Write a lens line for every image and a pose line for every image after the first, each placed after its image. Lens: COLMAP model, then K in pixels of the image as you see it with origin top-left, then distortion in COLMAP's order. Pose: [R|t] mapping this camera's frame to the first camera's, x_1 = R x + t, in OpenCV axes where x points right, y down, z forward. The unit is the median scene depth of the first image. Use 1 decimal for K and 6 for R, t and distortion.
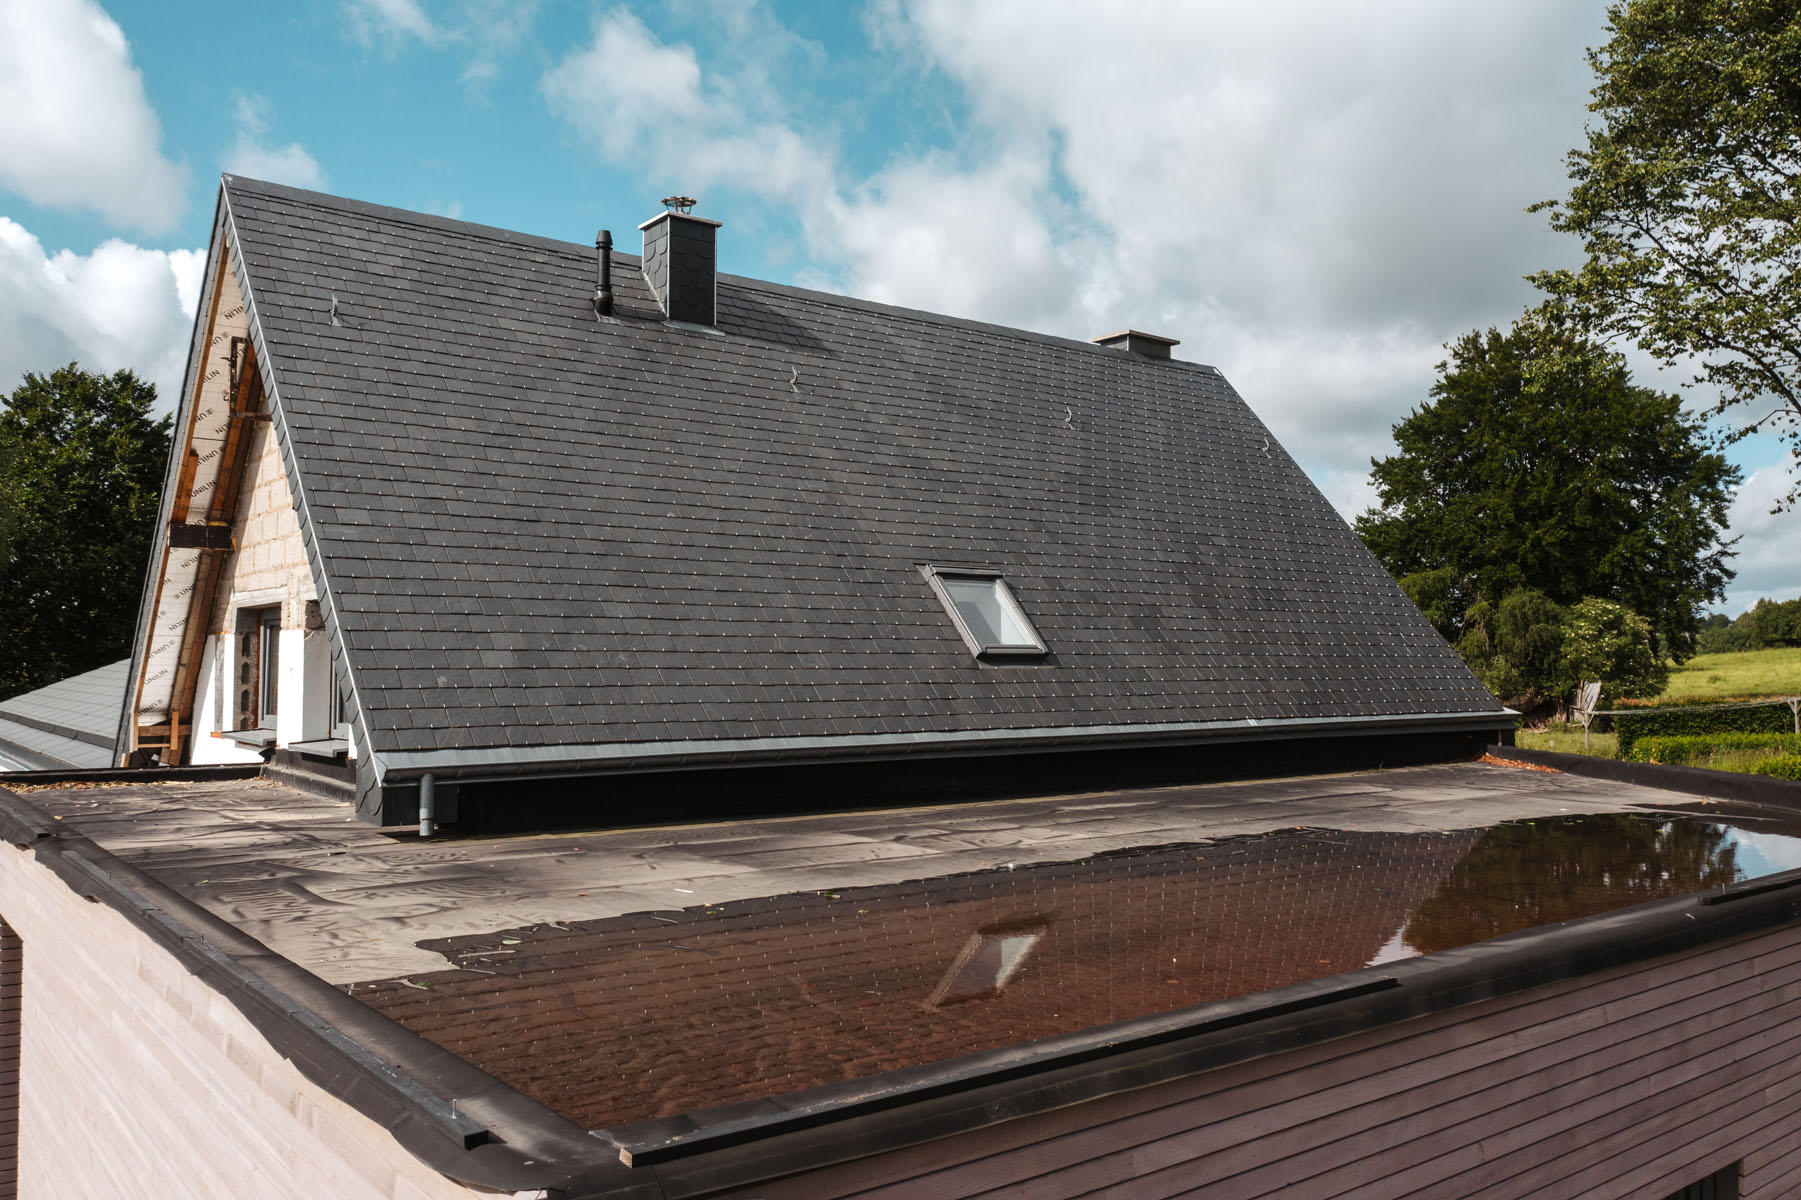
lens RADIAL K [[1424.4, 0, 897.1], [0, 1424.4, 594.3], [0, 0, 1]] dist [-0.019853, 0.006613]
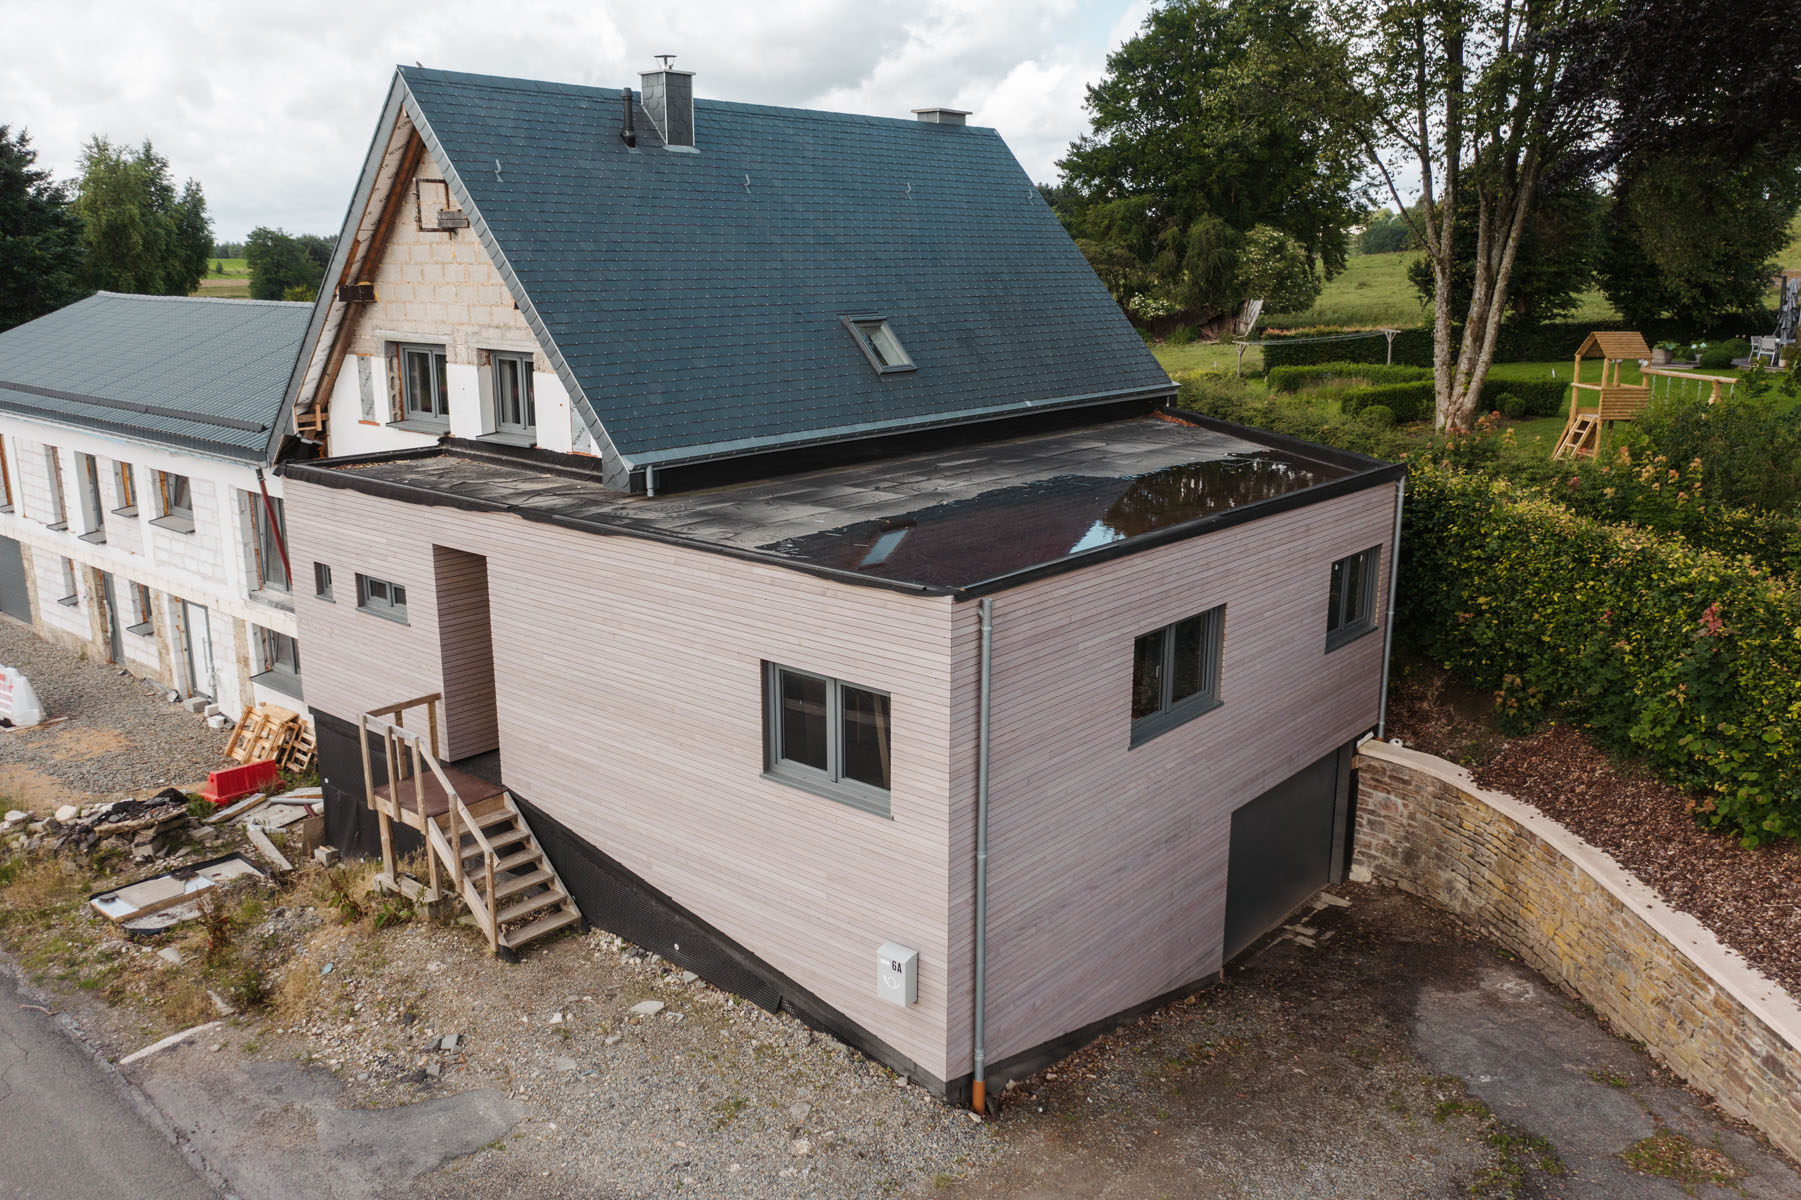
lens RADIAL K [[1424.4, 0, 901.0], [0, 1424.4, 596.7], [0, 0, 1]] dist [-0.019853, 0.006613]
pose [[0.978765, -0.047323, 0.199447, -0.240979], [-0.011282, 0.959075, 0.282927, -0.162400], [-0.204673, -0.279169, 0.938176, -0.605553]]
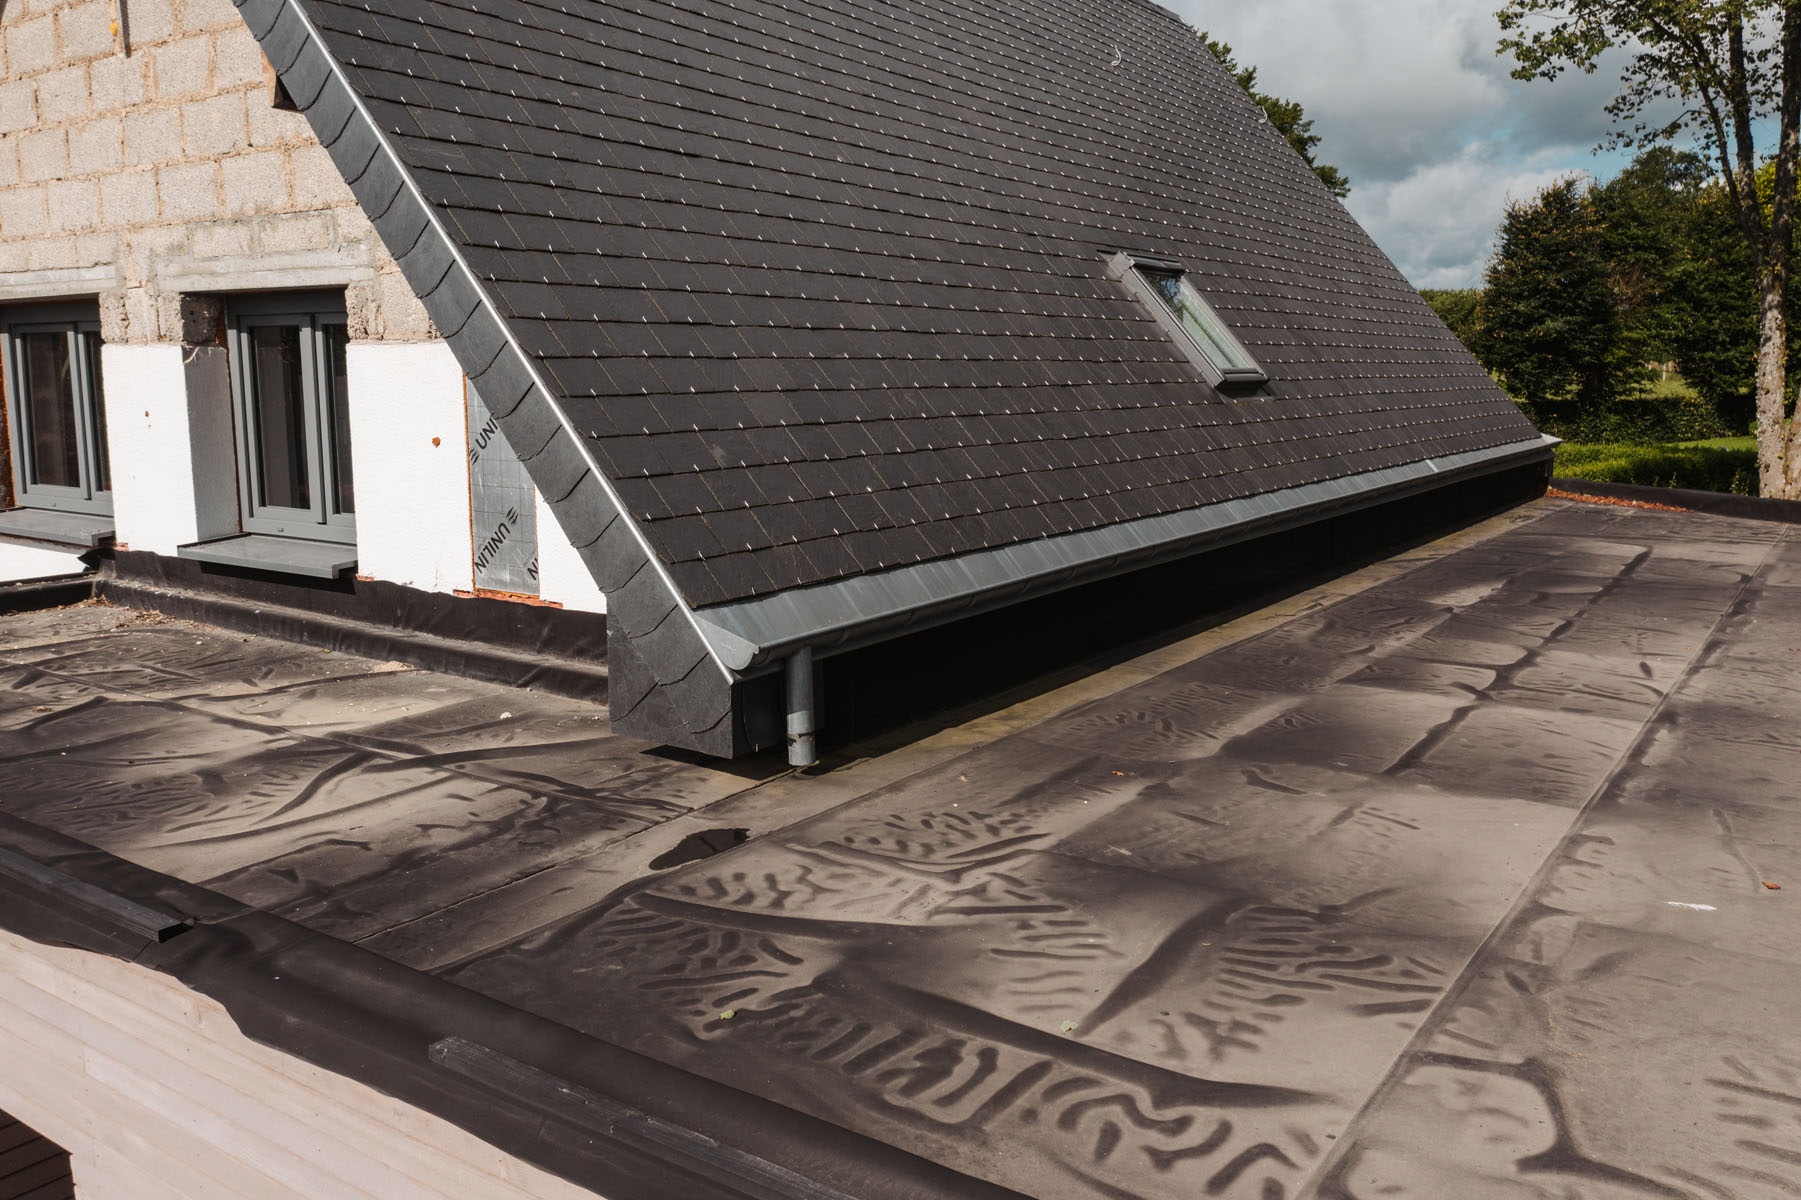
lens RADIAL K [[1424.4, 0, 899.5], [0, 1424.4, 596.1], [0, 0, 1]] dist [-0.019853, 0.006613]
pose [[0.952215, -0.048286, 0.301586, -0.276799], [-0.015654, 0.978411, 0.206076, 0.001776], [-0.305026, -0.200950, 0.930902, 0.318938]]
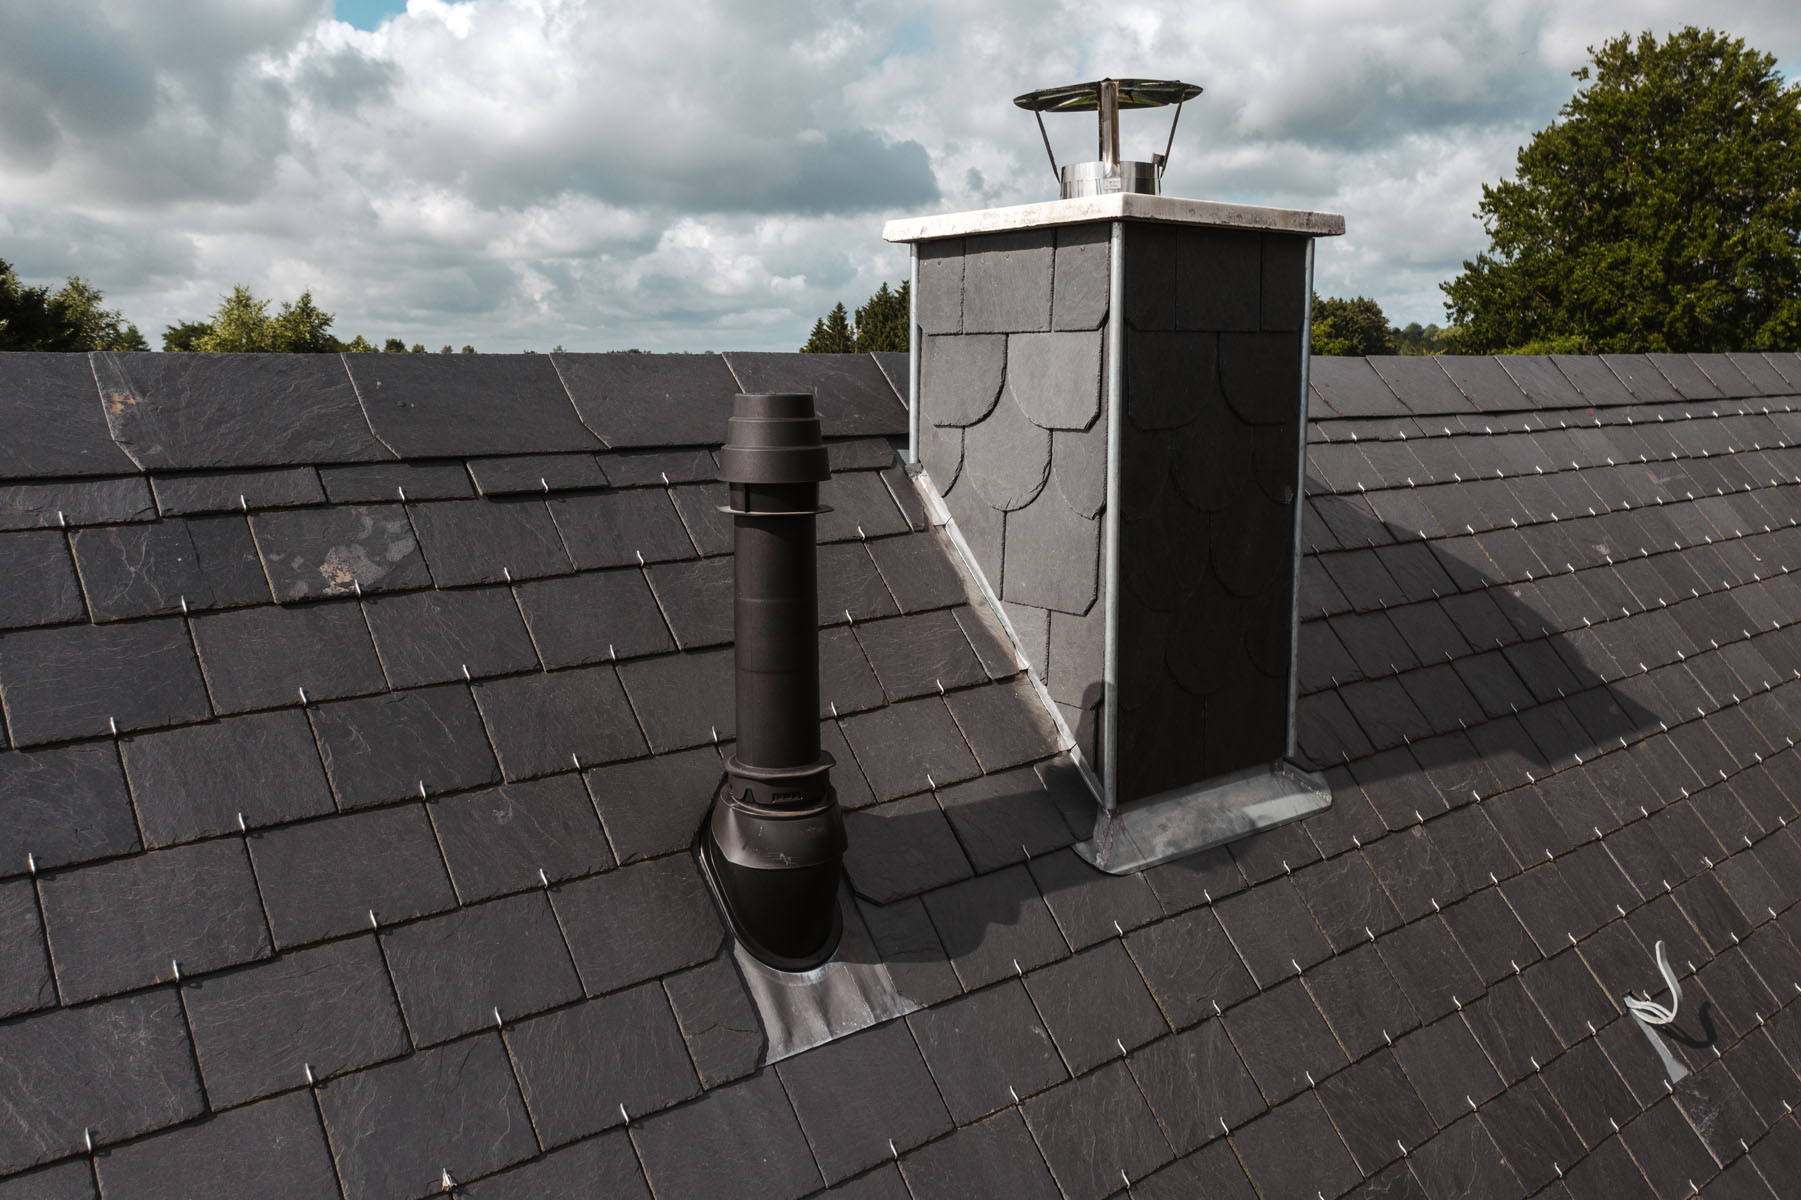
lens RADIAL K [[1437.1, 0, 901.9], [0, 1437.1, 590.2], [0, 0, 1]] dist [-0.017371, -0.003493]
pose [[0.999566, -0.010417, 0.027571, -0.191457], [0.004517, 0.978550, 0.205962, -0.258560], [-0.029125, -0.205748, 0.978171, 0.826570]]
